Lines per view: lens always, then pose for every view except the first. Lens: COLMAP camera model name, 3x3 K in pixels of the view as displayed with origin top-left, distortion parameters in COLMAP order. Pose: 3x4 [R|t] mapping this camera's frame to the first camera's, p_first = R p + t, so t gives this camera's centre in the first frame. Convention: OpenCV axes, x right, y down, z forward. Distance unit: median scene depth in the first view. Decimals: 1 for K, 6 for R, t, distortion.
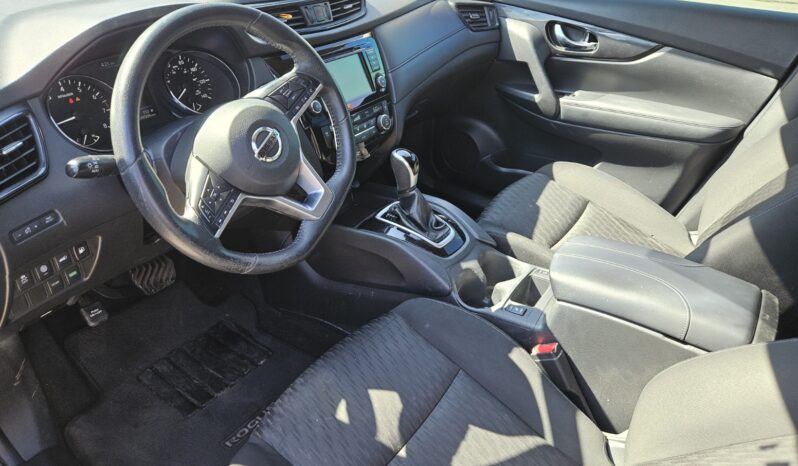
lens RADIAL K [[494.1, 0, 399.0], [0, 494.1, 233.0], [0, 0, 1]] dist [0.001396, -0.001040]
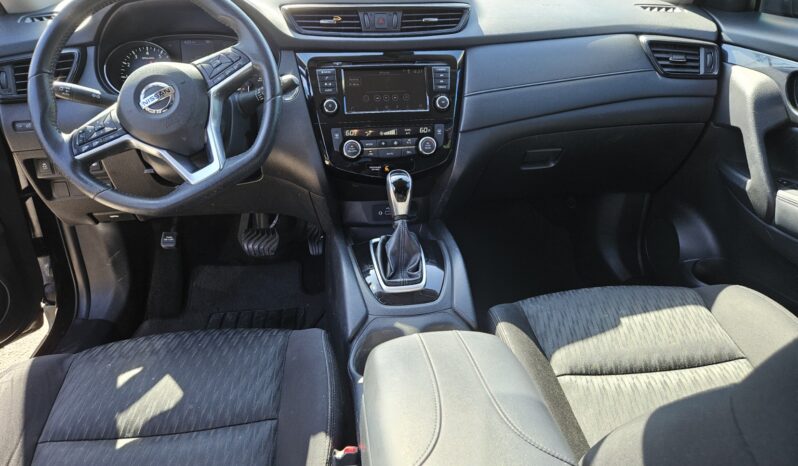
lens RADIAL K [[494.1, 0, 399.0], [0, 494.1, 233.0], [0, 0, 1]] dist [0.001396, -0.001040]
pose [[0.703032, 0.282530, -0.652628, 0.409567], [-0.370121, 0.928977, 0.003458, -0.049559], [0.607253, 0.239120, 0.757671, 0.257943]]
